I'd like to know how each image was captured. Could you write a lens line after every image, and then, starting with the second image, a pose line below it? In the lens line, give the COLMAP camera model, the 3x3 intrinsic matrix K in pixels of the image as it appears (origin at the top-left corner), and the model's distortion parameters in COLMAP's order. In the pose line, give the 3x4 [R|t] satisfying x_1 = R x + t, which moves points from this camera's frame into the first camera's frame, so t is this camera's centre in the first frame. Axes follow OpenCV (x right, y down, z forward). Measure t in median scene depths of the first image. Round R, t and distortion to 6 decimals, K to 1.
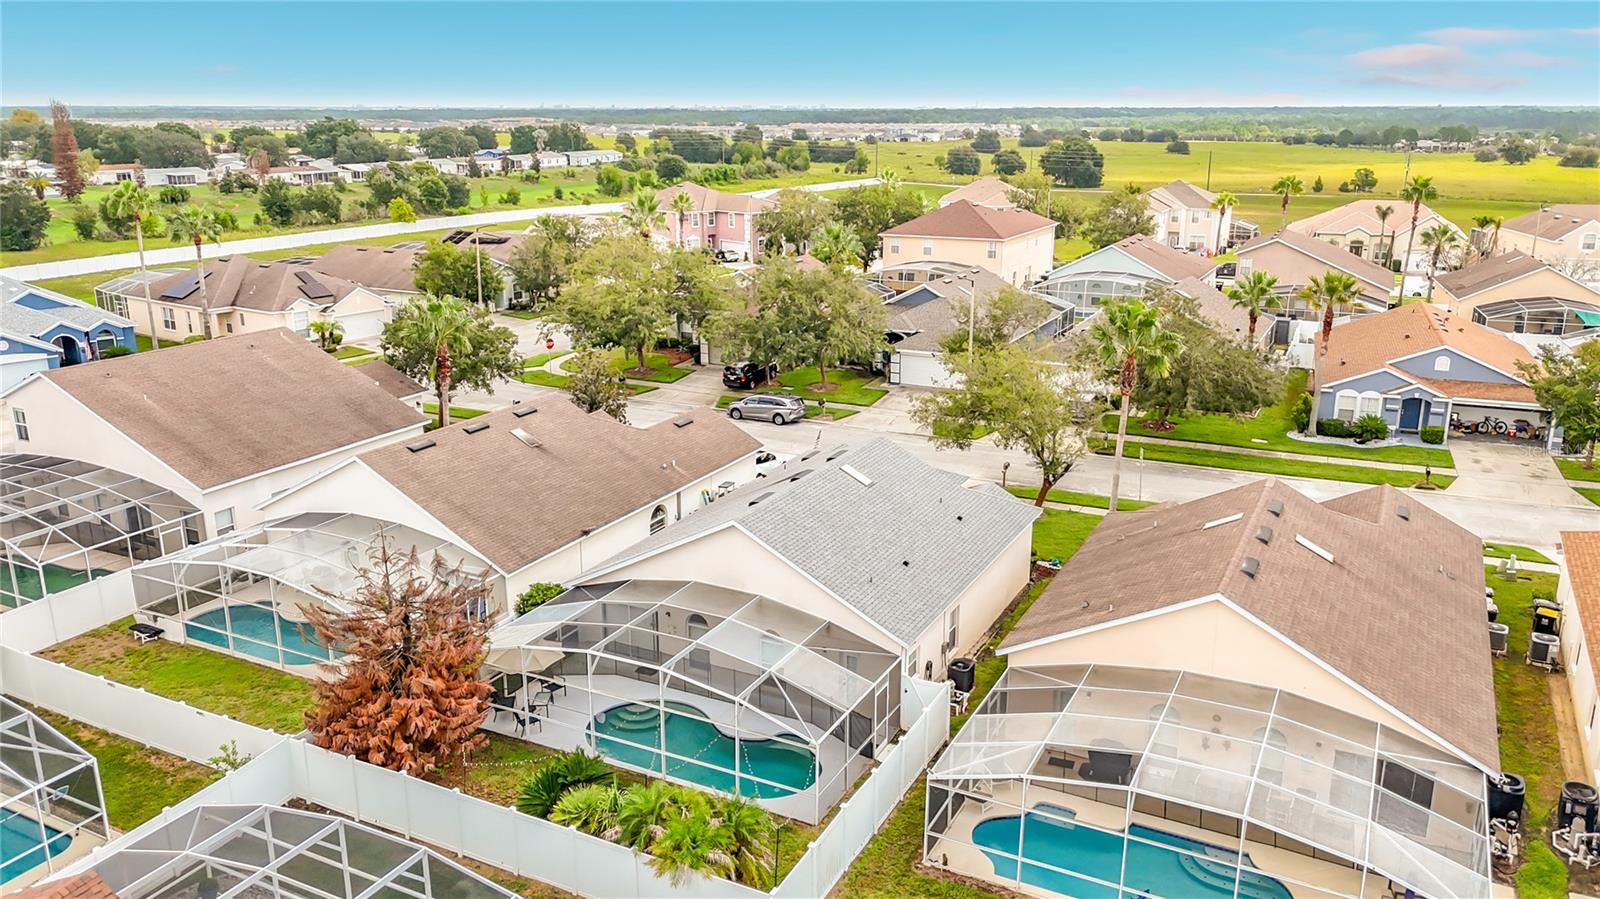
lens RADIAL K [[1188.5, 0, 804.2], [0, 1188.5, 456.0], [0, 0, 1]] dist [0.050359, -0.041241]
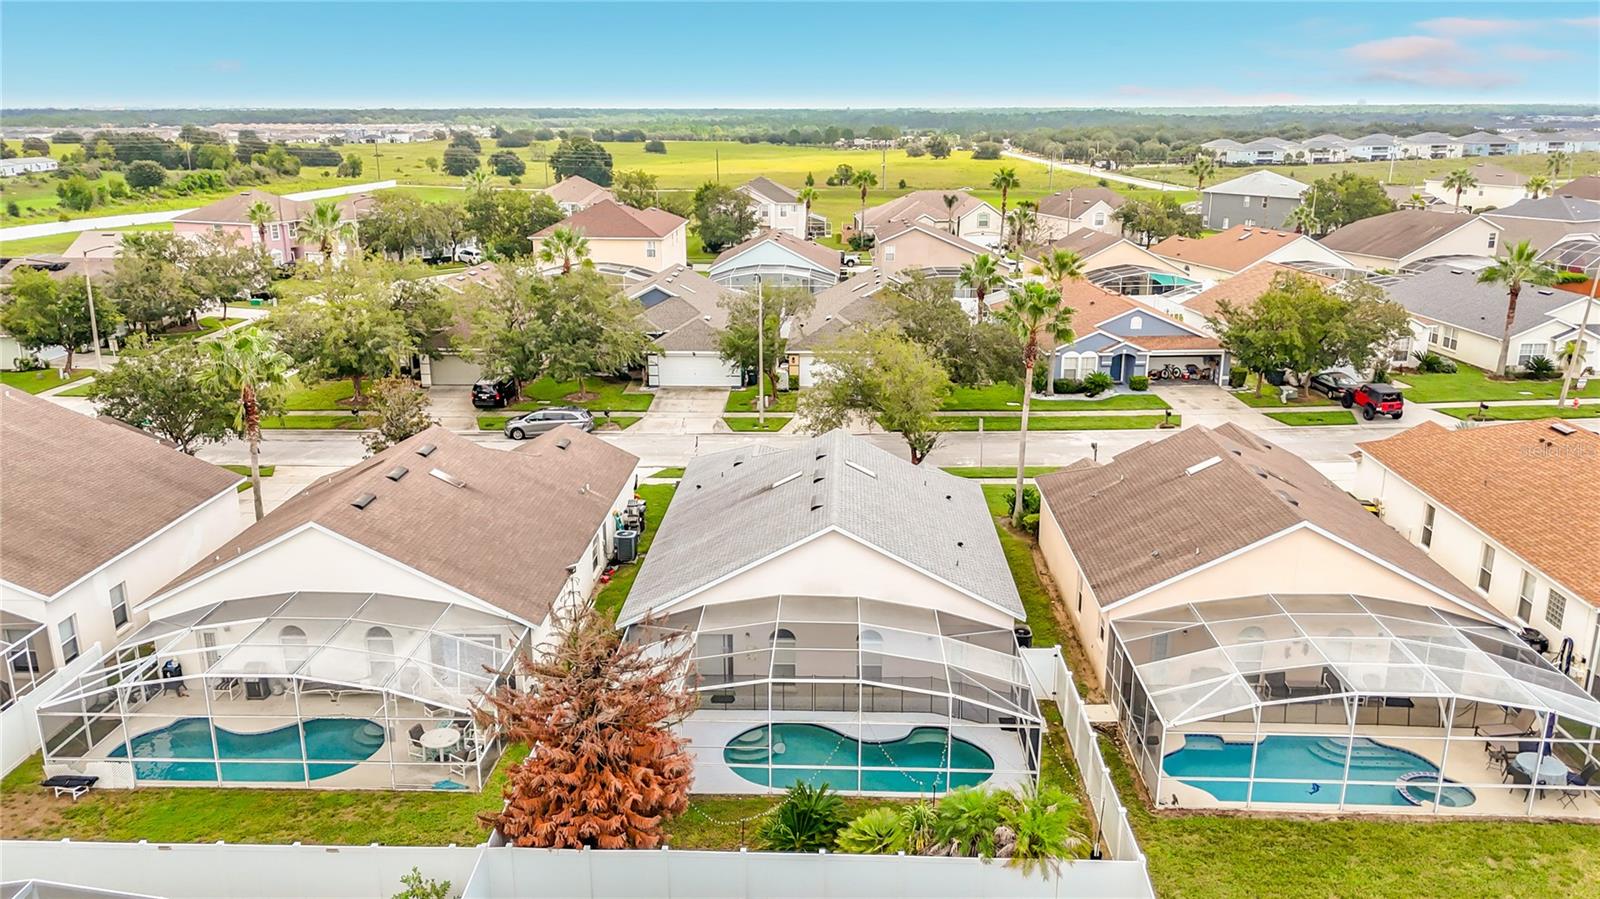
lens RADIAL K [[1188.5, 0, 804.3], [0, 1188.5, 446.8], [0, 0, 1]] dist [0.050359, -0.041241]
pose [[0.907878, -0.117682, 0.402378, -0.195849], [0.120728, 0.992525, 0.017882, -0.012761], [-0.401474, 0.032344, 0.915299, 0.045633]]
